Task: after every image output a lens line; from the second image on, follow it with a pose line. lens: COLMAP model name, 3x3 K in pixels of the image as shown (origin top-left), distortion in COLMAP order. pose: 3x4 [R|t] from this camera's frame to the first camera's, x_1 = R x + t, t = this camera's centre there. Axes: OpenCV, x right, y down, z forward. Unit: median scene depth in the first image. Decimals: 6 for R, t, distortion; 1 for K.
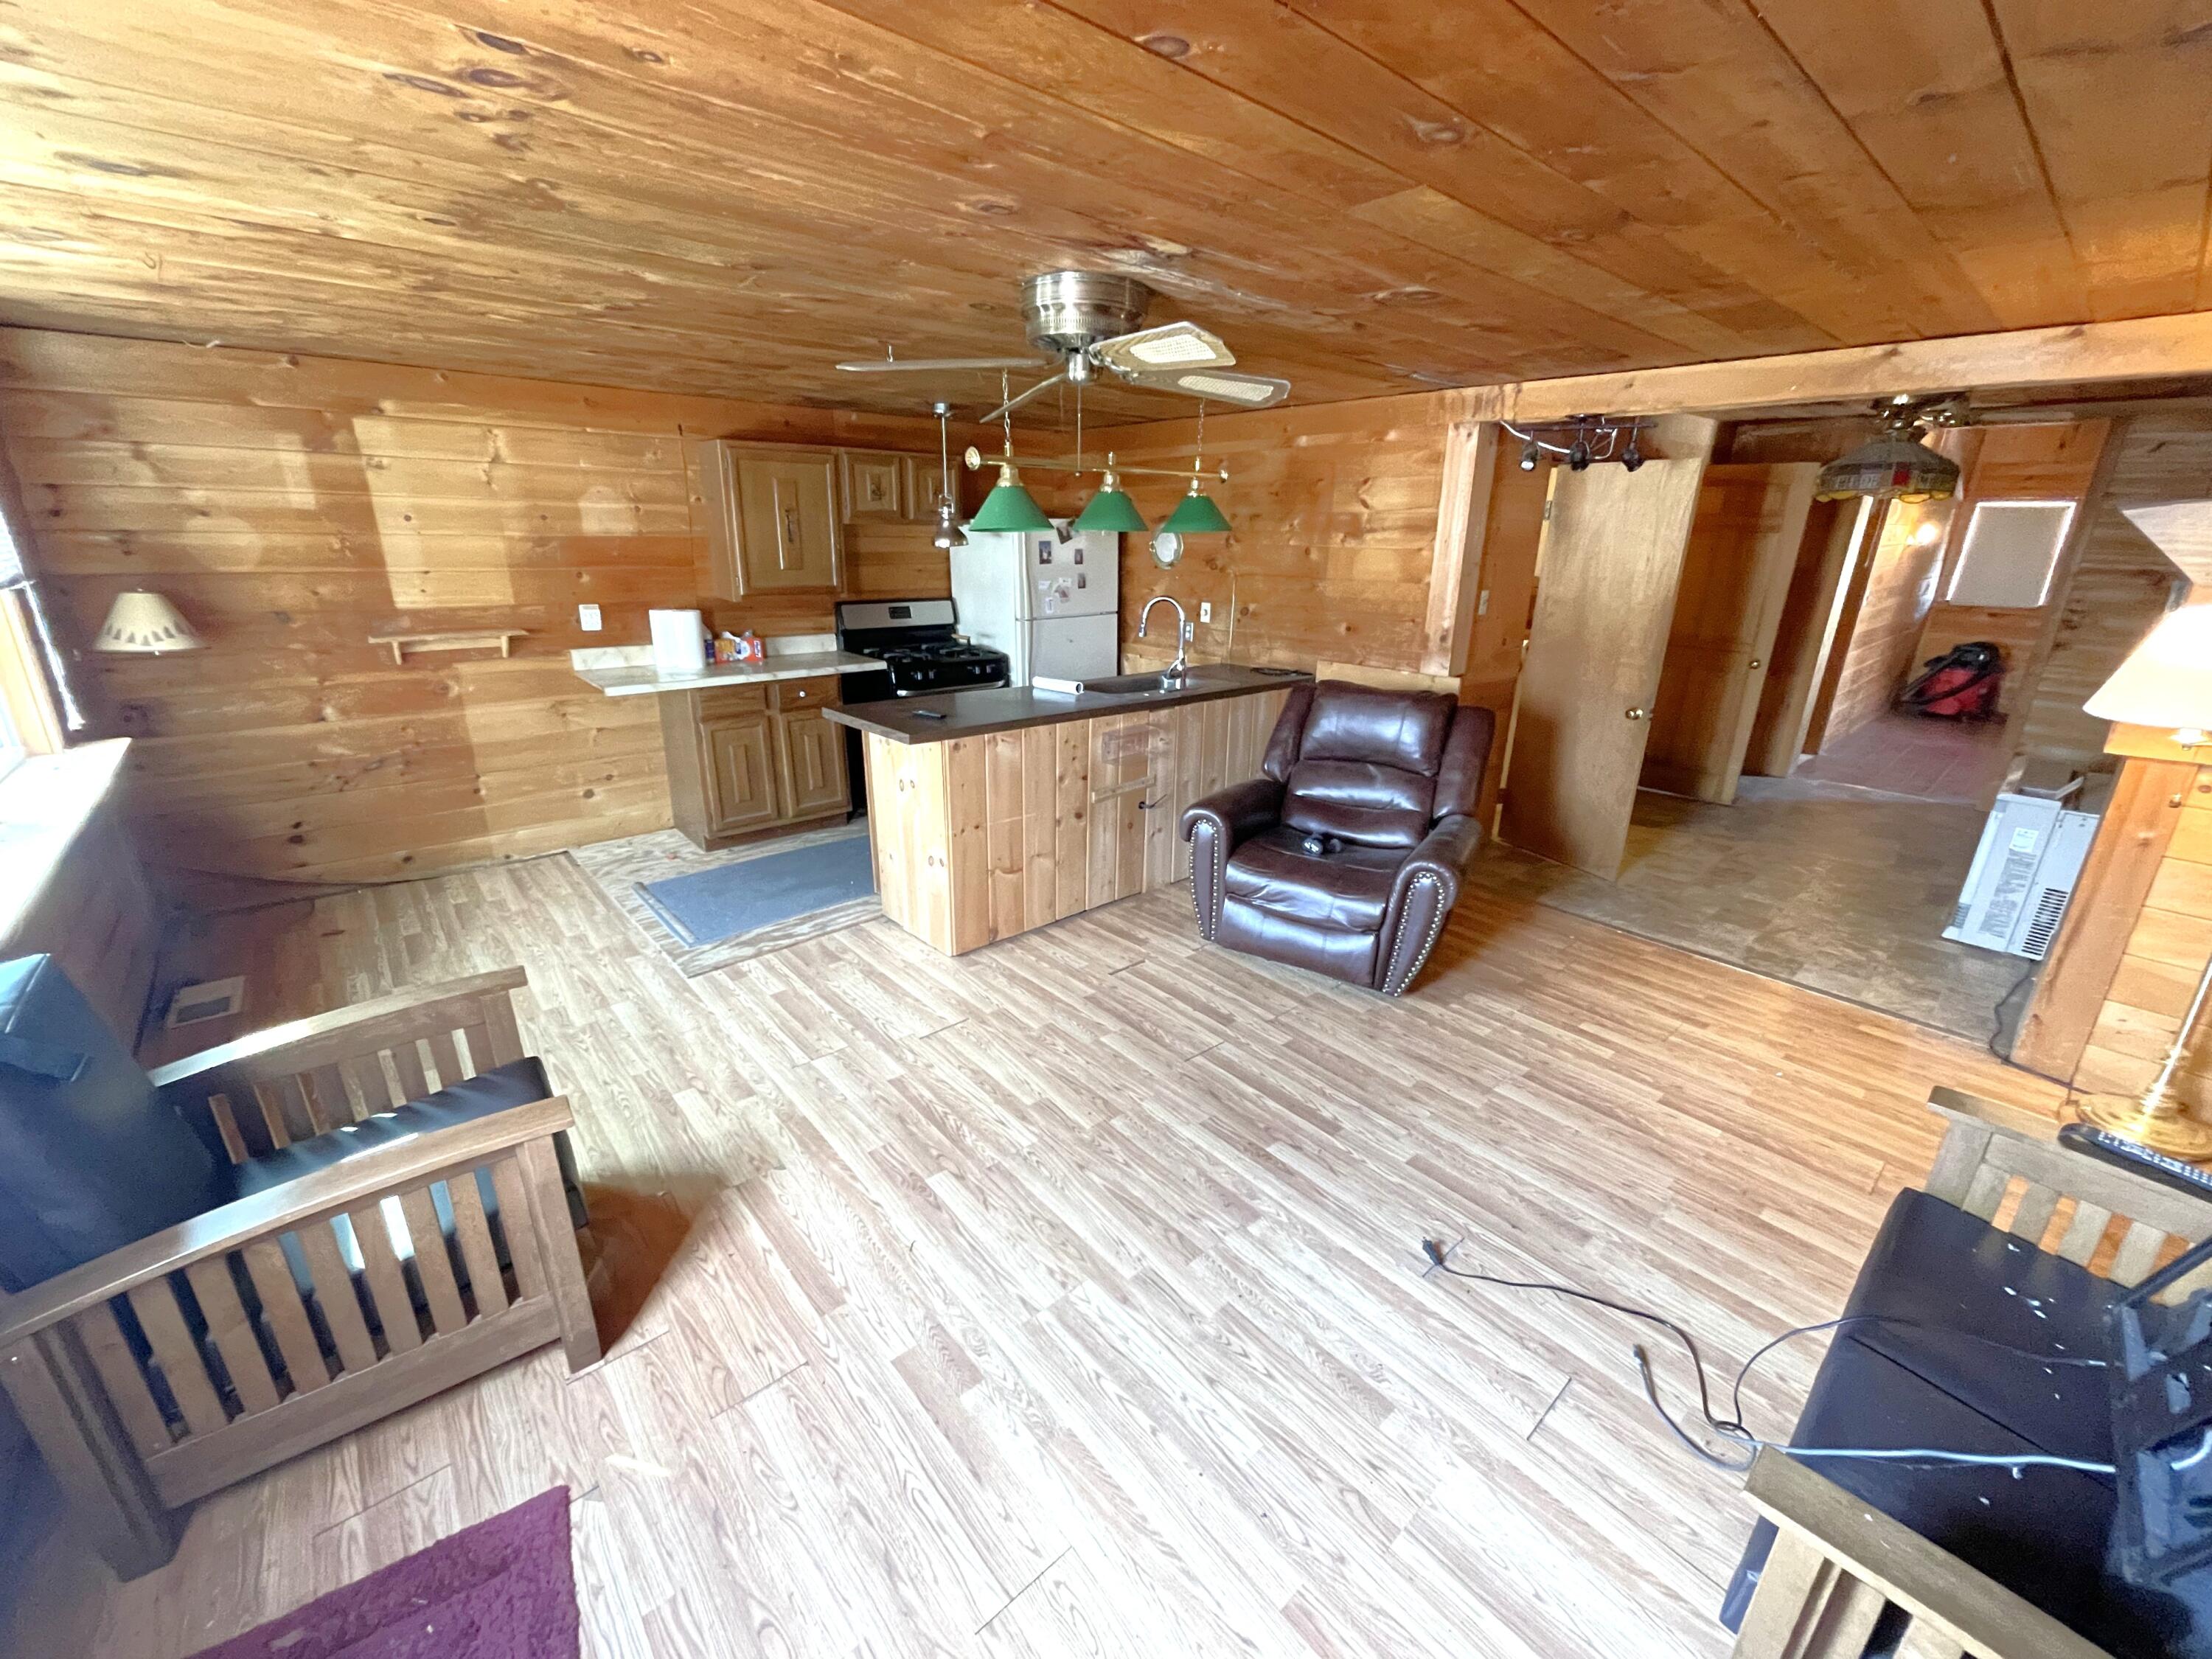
lens RADIAL K [[890.2, 0, 1106.5], [0, 890.2, 834.8], [0, 0, 1]] dist [-0.005684, 0.000306]
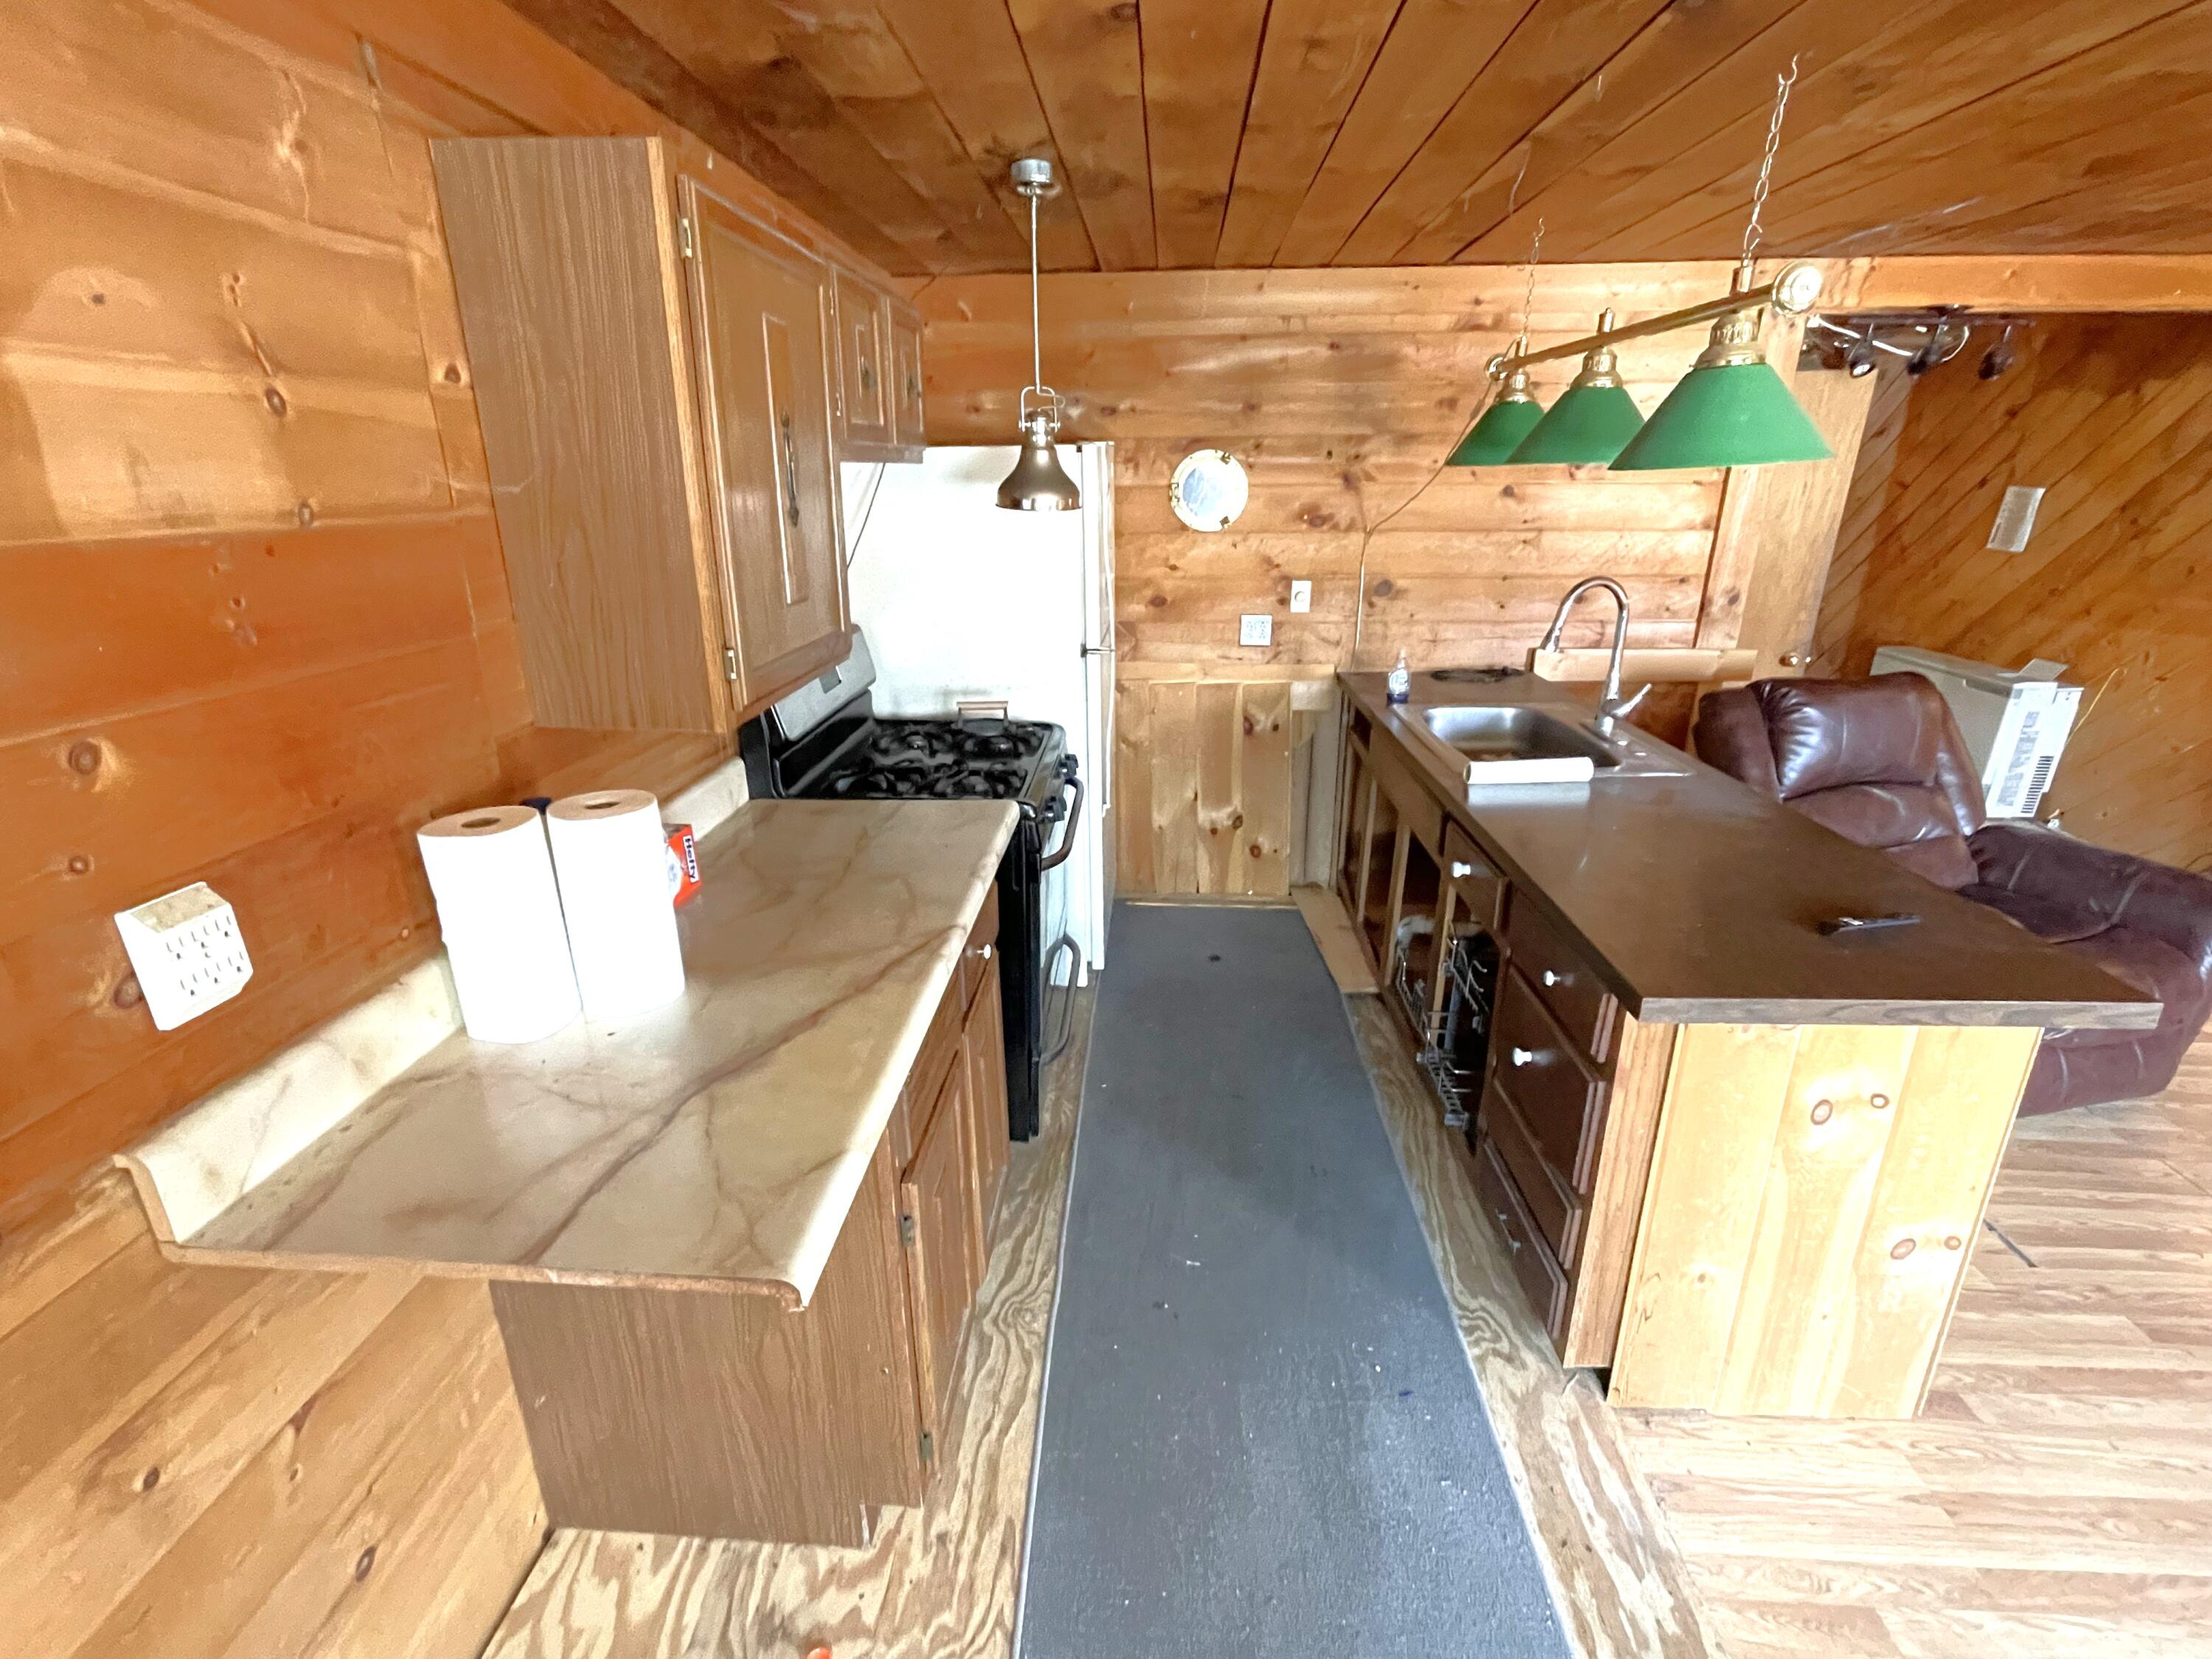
lens RADIAL K [[1006.9, 0, 1098.5], [0, 1006.9, 829.8], [0, 0, 1]] dist [0.000116, -0.000012]
pose [[0.700813, -0.259169, 0.664600, -0.538186], [0.243623, 0.962606, 0.118482, -0.230393], [-0.670455, 0.078878, 0.737746, 0.647105]]
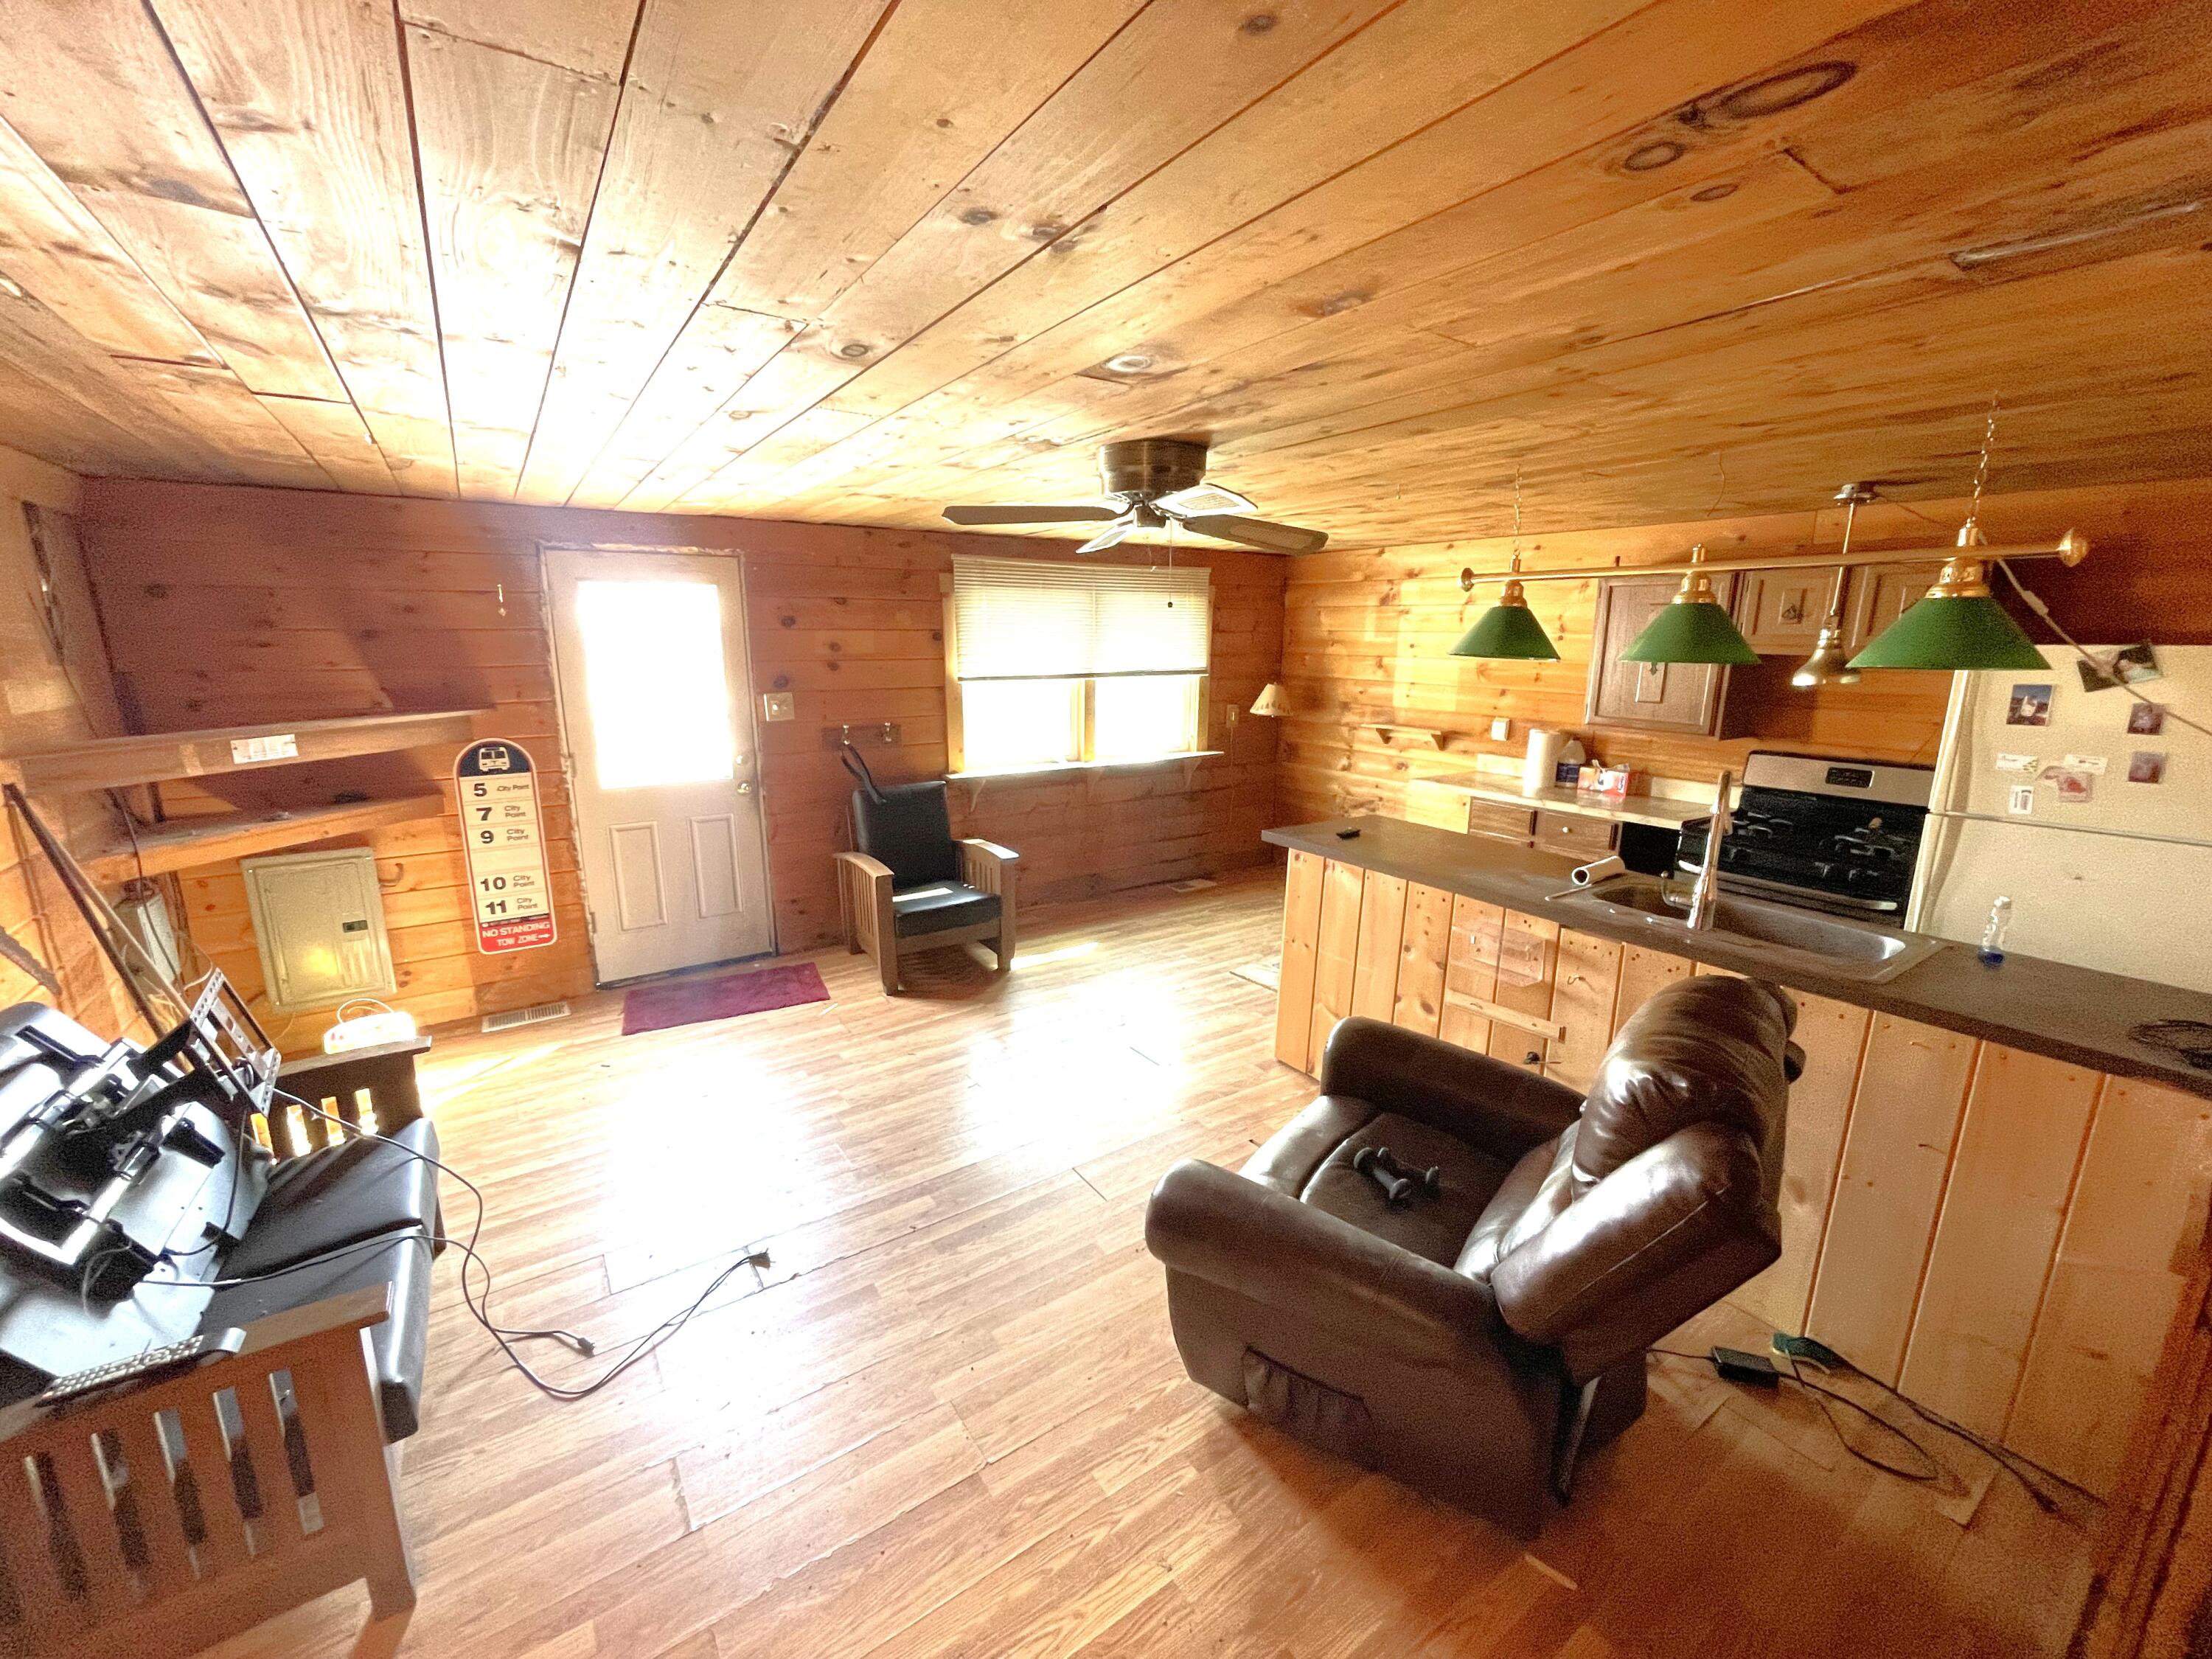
lens RADIAL K [[890.2, 0, 1097.4], [0, 890.2, 835.8], [0, 0, 1]] dist [-0.005684, 0.000306]
pose [[-0.120947, 0.199414, -0.972423, 0.591335], [-0.332202, 0.914998, 0.228956, -0.194822], [0.935422, 0.350732, -0.044421, 0.566094]]
